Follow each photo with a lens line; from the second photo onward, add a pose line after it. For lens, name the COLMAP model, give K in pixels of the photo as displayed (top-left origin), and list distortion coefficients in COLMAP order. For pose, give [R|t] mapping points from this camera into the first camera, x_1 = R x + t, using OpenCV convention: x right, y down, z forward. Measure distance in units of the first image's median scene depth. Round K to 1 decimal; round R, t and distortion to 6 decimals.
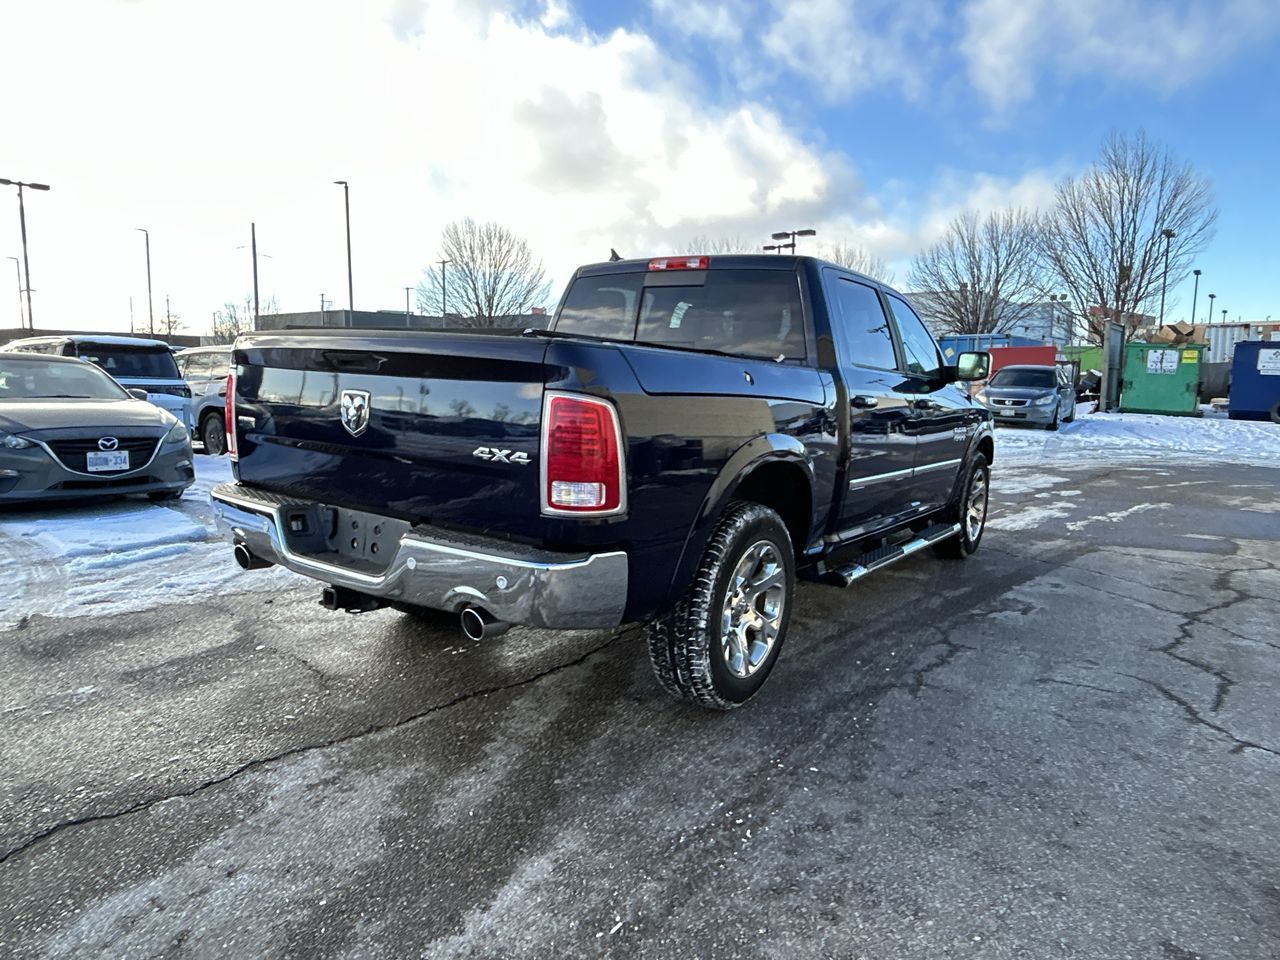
lens RADIAL K [[836.0, 0, 638.3], [0, 836.0, 476.5], [0, 0, 1]] dist [-0.004422, -0.002043]
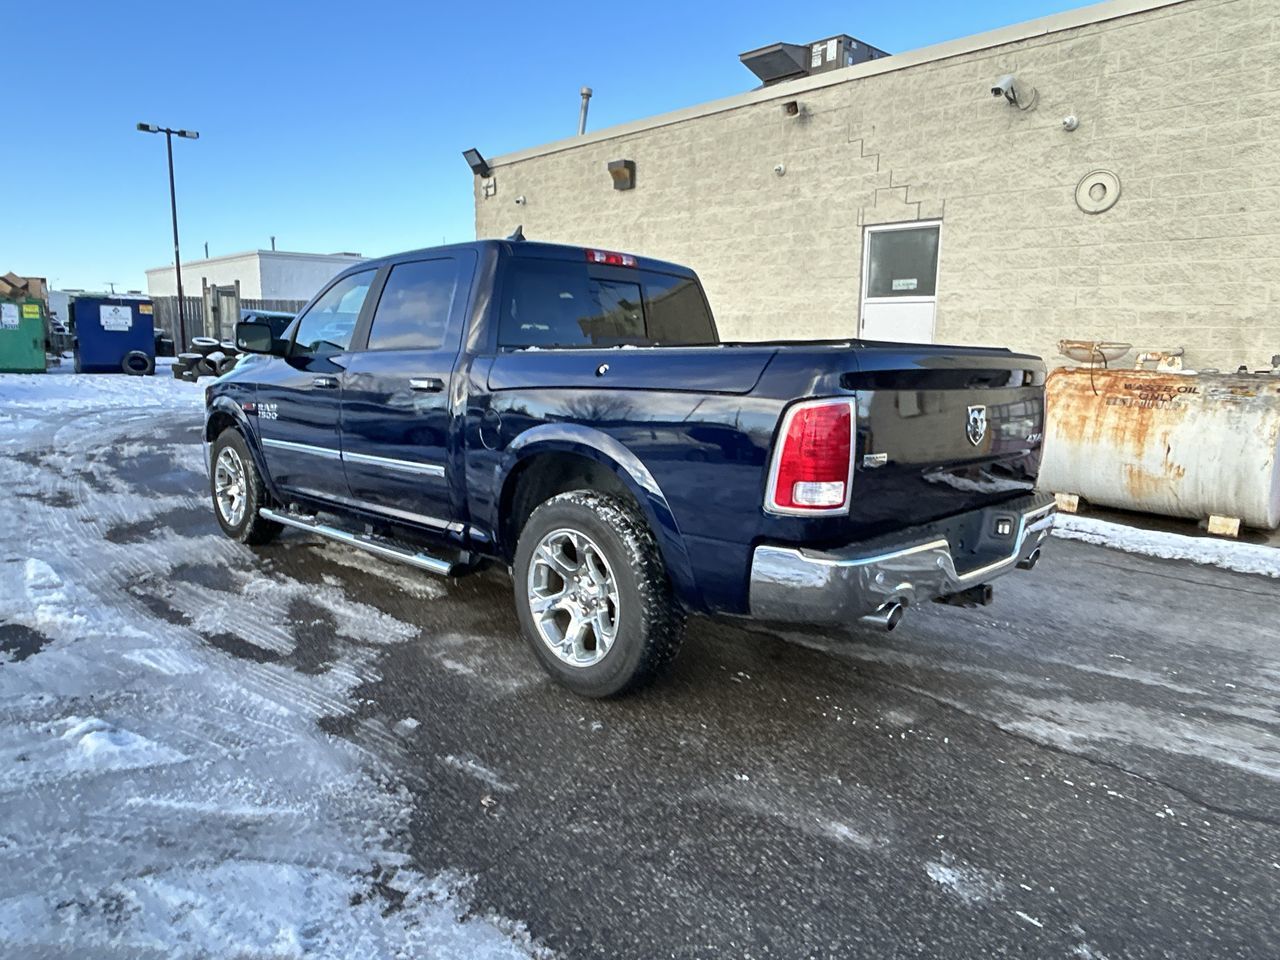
lens RADIAL K [[836.0, 0, 638.3], [0, 836.0, 476.5], [0, 0, 1]] dist [-0.004422, -0.002043]
pose [[0.168950, -0.175046, 0.969956, -1.122534], [0.113177, 0.981039, 0.157332, -0.175054], [-0.979105, 0.083196, 0.185558, 0.929772]]
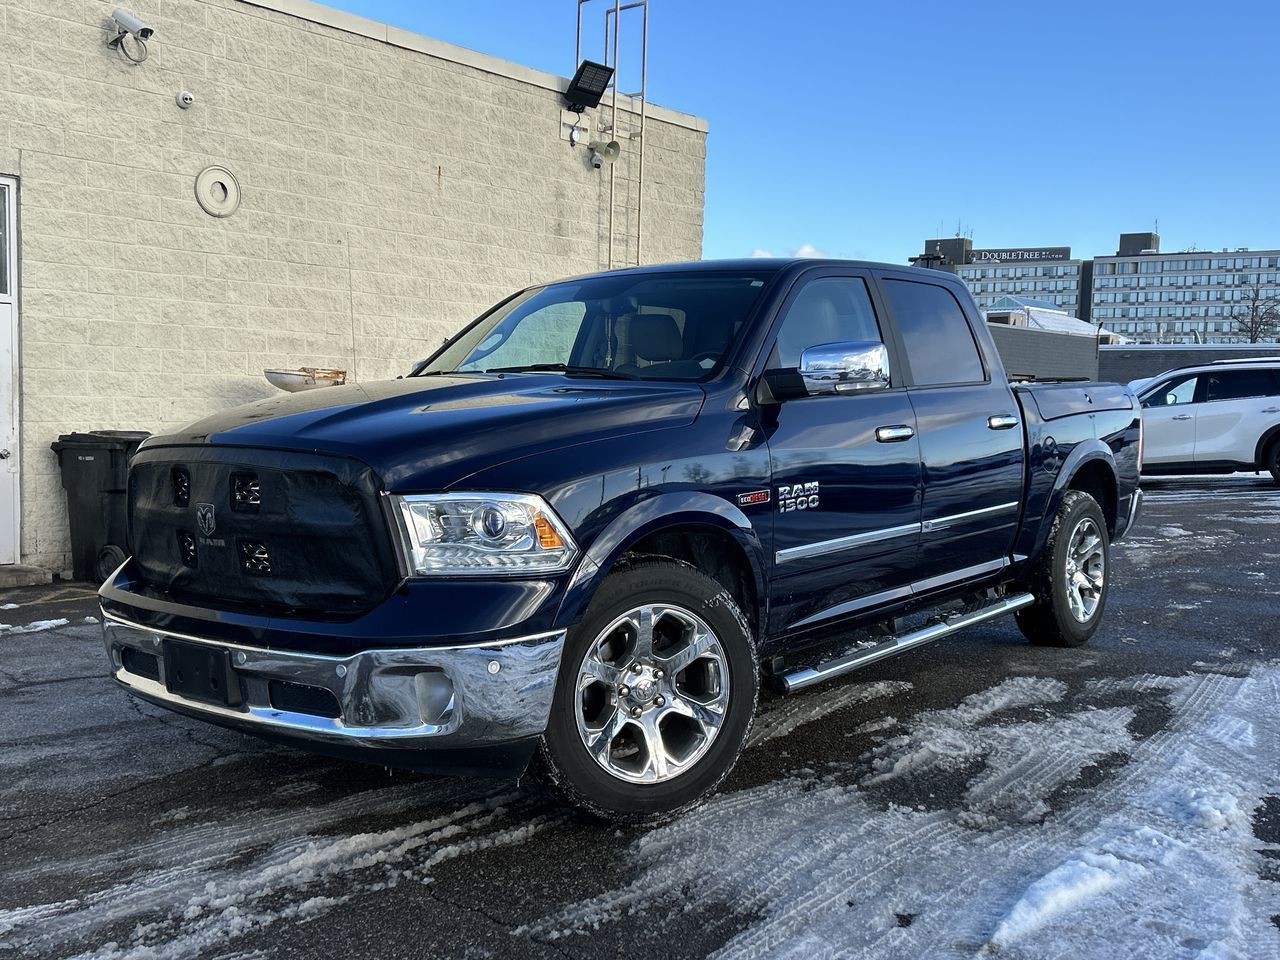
lens RADIAL K [[1275.7, 0, 635.2], [0, 1275.7, 494.5], [0, 0, 1]] dist [0.074902, -0.087605]
pose [[-0.997636, -0.037974, 0.057278, 0.224593], [-0.025683, 0.979096, 0.201772, -0.370327], [-0.063743, 0.199824, -0.977756, 2.950832]]
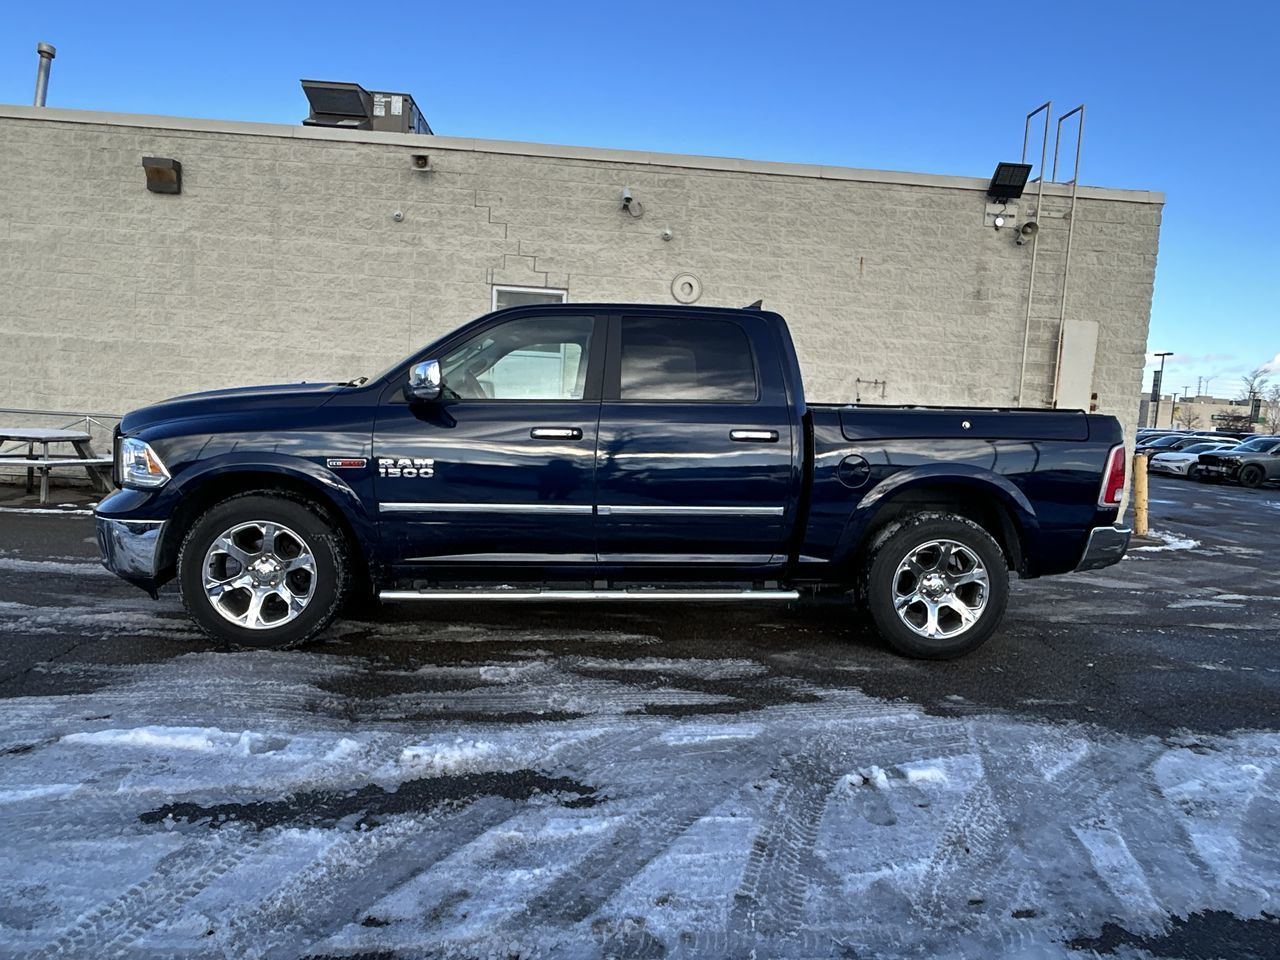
lens RADIAL K [[835.8, 0, 637.9], [0, 835.8, 478.2], [0, 0, 1]] dist [-0.000828, -0.007301]
pose [[-0.648864, -0.119988, 0.751384, -0.910008], [0.031880, 0.982334, 0.184398, -0.315056], [-0.760236, 0.143603, -0.633576, 2.245732]]
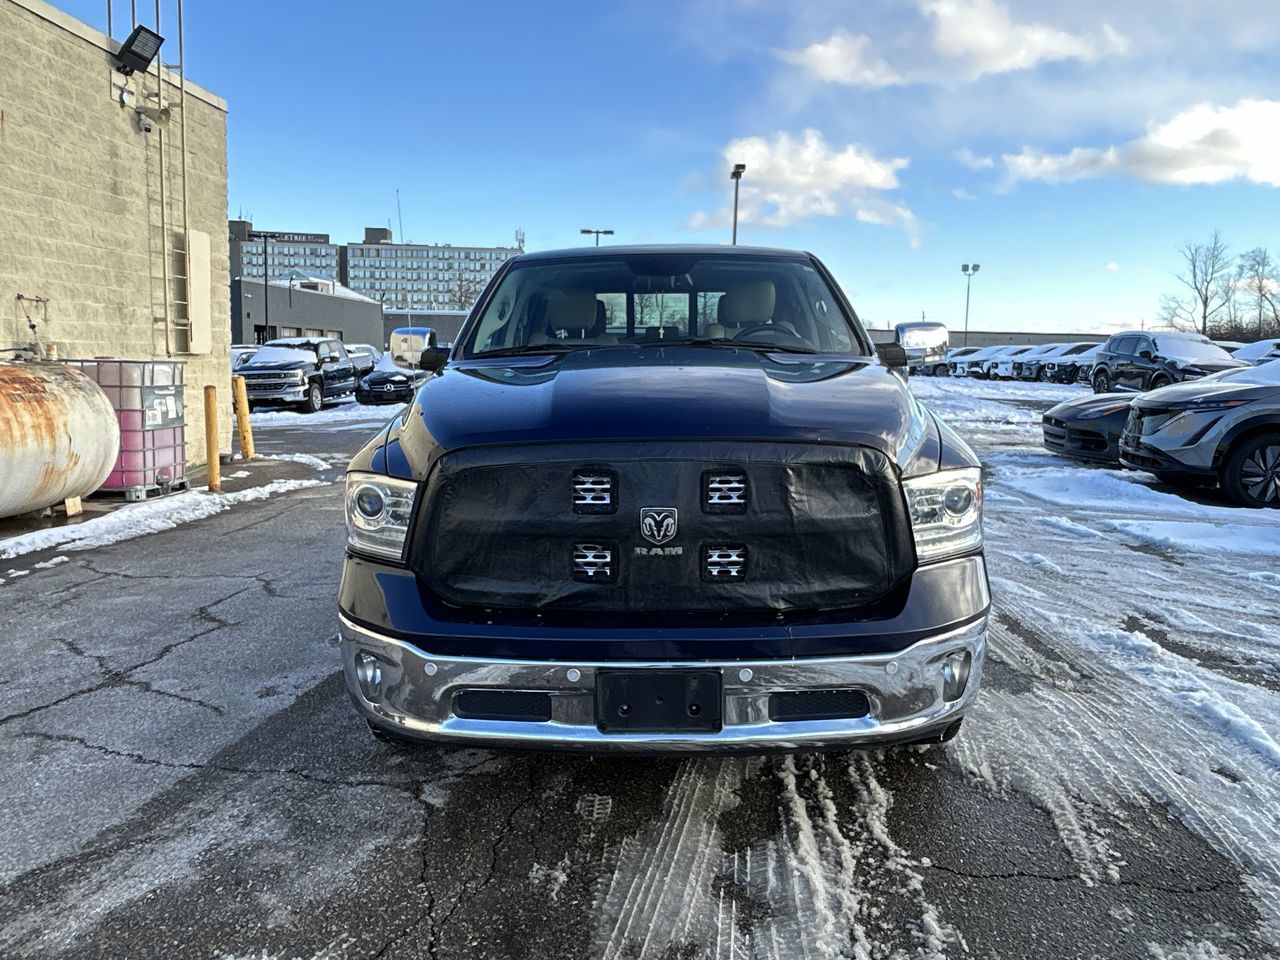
lens RADIAL K [[952.6, 0, 642.4], [0, 952.6, 476.5], [0, 0, 1]] dist [-0.007908, -0.003485]
pose [[-0.832579, 0.040217, -0.552445, 0.963296], [-0.098403, 0.970757, 0.218970, -0.311051], [0.545096, 0.236672, -0.804274, 2.486678]]
